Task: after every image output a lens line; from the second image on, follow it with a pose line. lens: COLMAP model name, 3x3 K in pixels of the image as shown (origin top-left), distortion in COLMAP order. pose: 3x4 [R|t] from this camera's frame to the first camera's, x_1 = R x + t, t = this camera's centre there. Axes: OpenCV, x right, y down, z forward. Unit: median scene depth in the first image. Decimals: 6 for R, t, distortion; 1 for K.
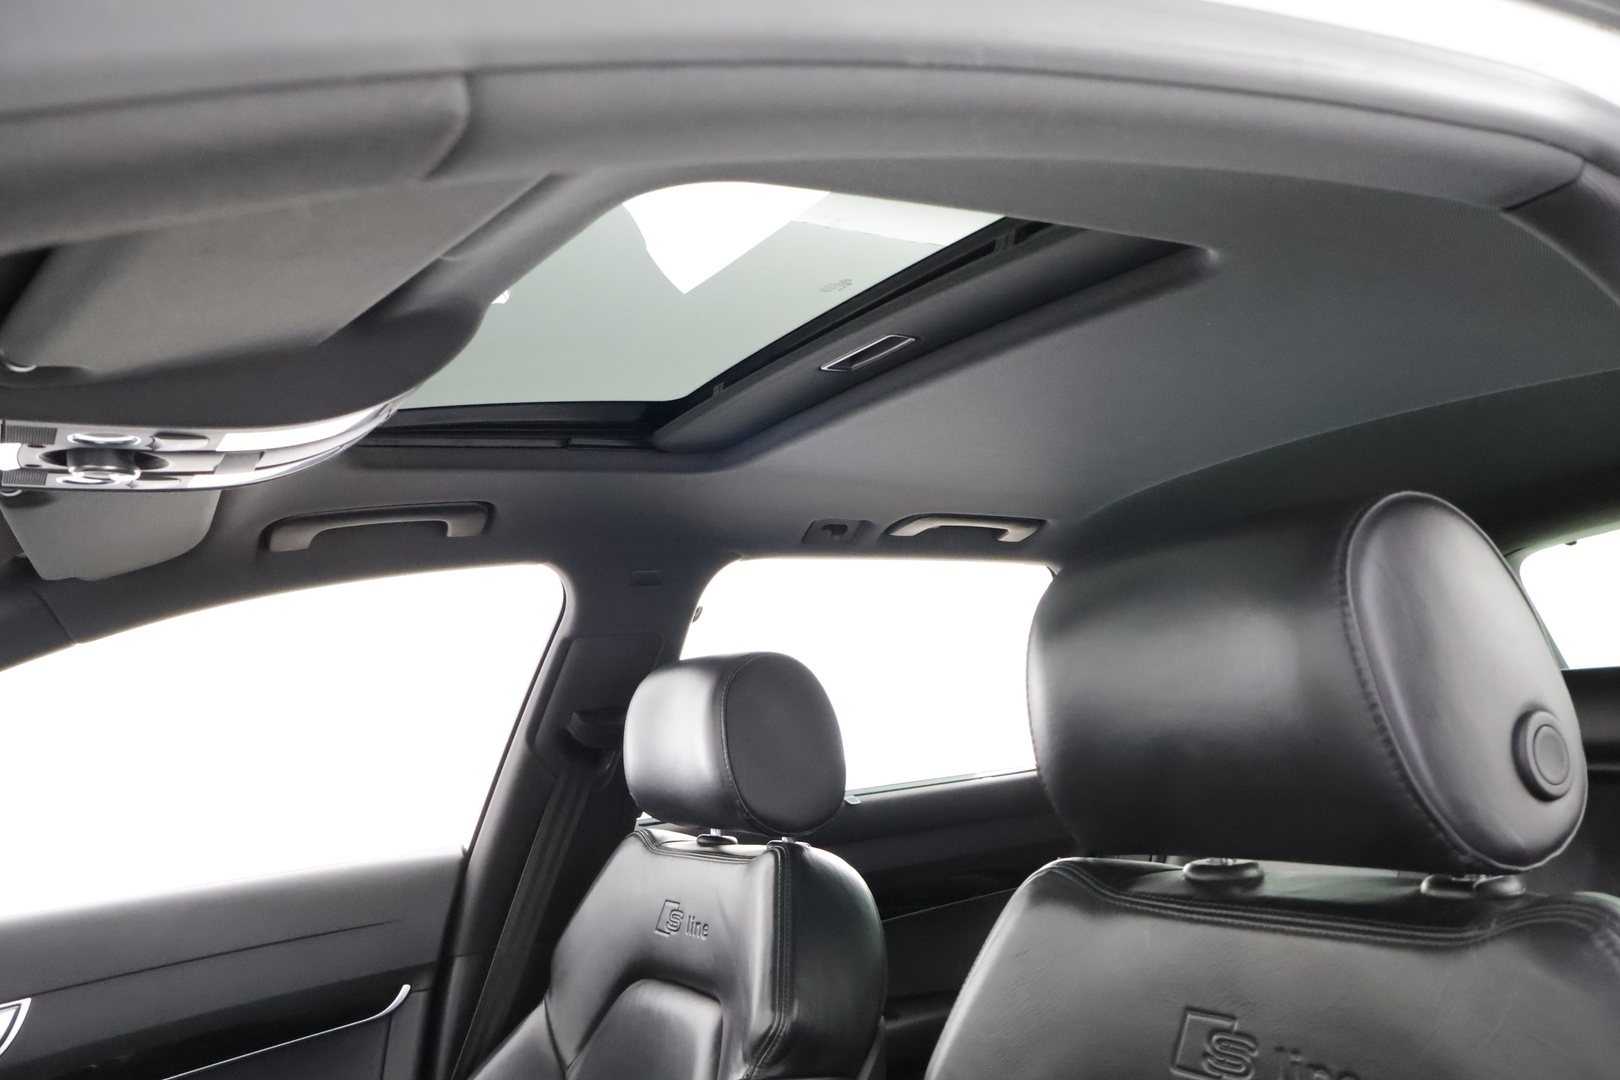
lens RADIAL K [[1347.4, 0, 799.6], [0, 1347.4, 544.7], [0, 0, 1]] dist [0.006559, -0.014505]
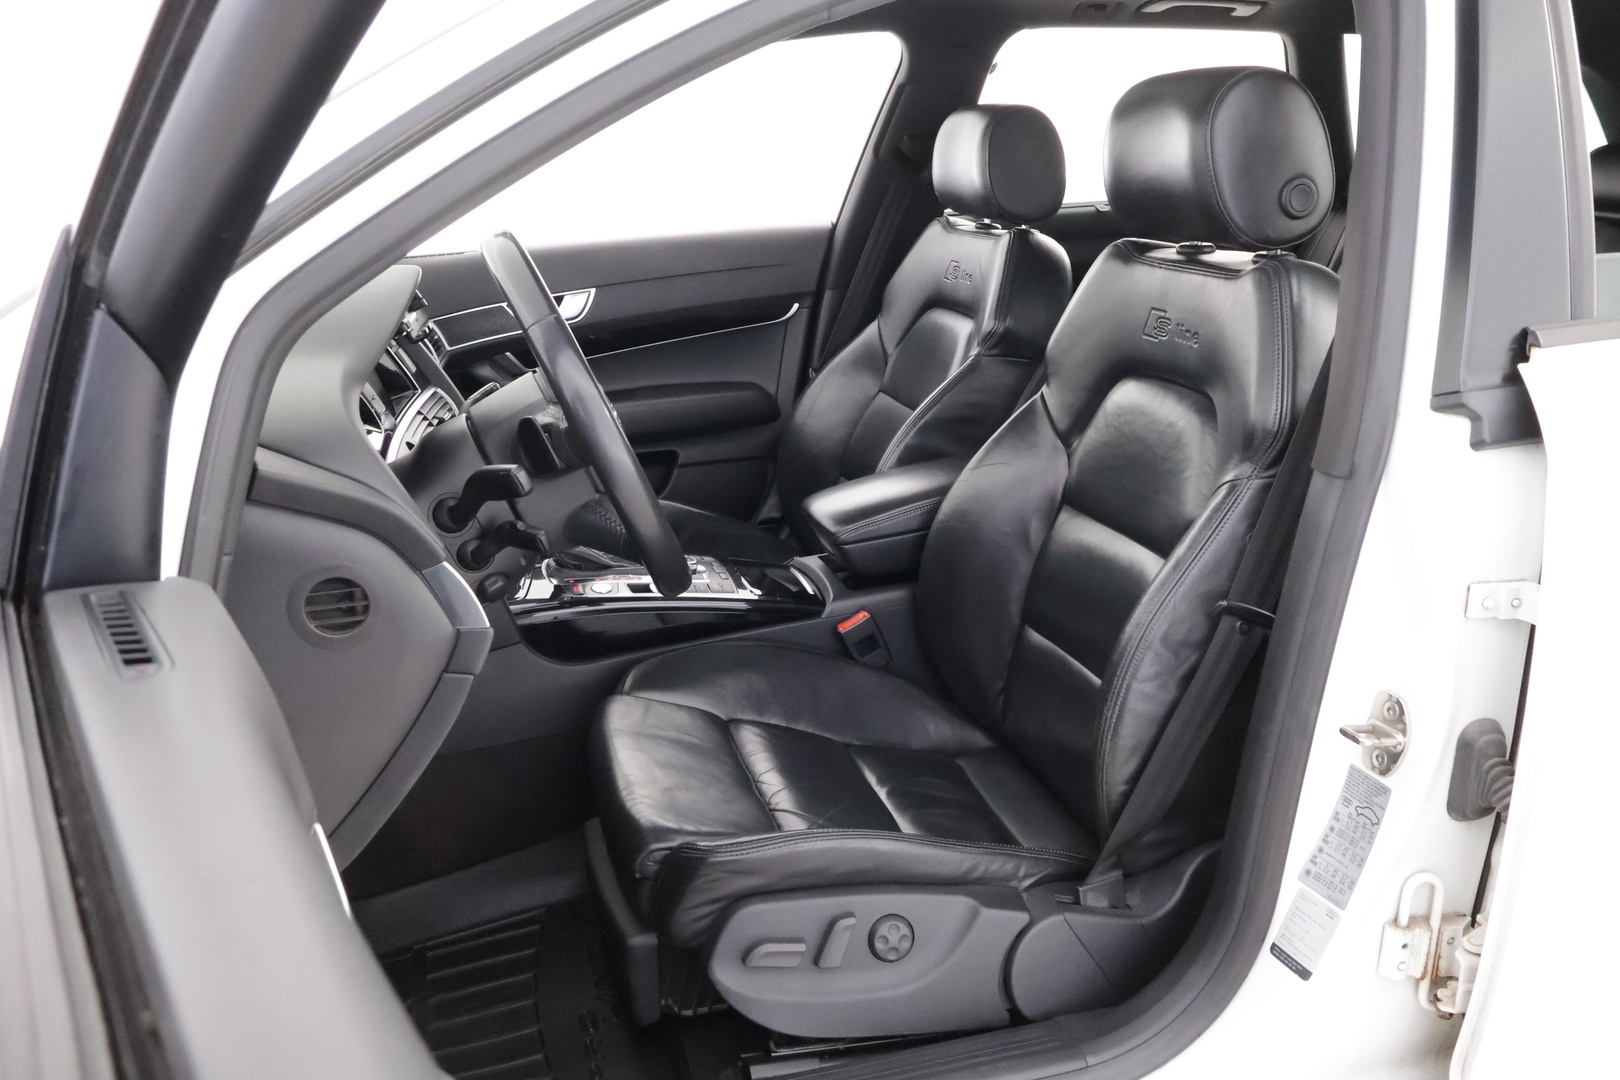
lens RADIAL K [[1347.4, 0, 798.0], [0, 1347.4, 533.5], [0, 0, 1]] dist [0.006559, -0.014505]
pose [[0.960859, 0.123487, -0.247992, 0.158975], [-0.009003, 0.908606, 0.417557, -0.108082], [0.276890, -0.398981, 0.874154, -0.572582]]
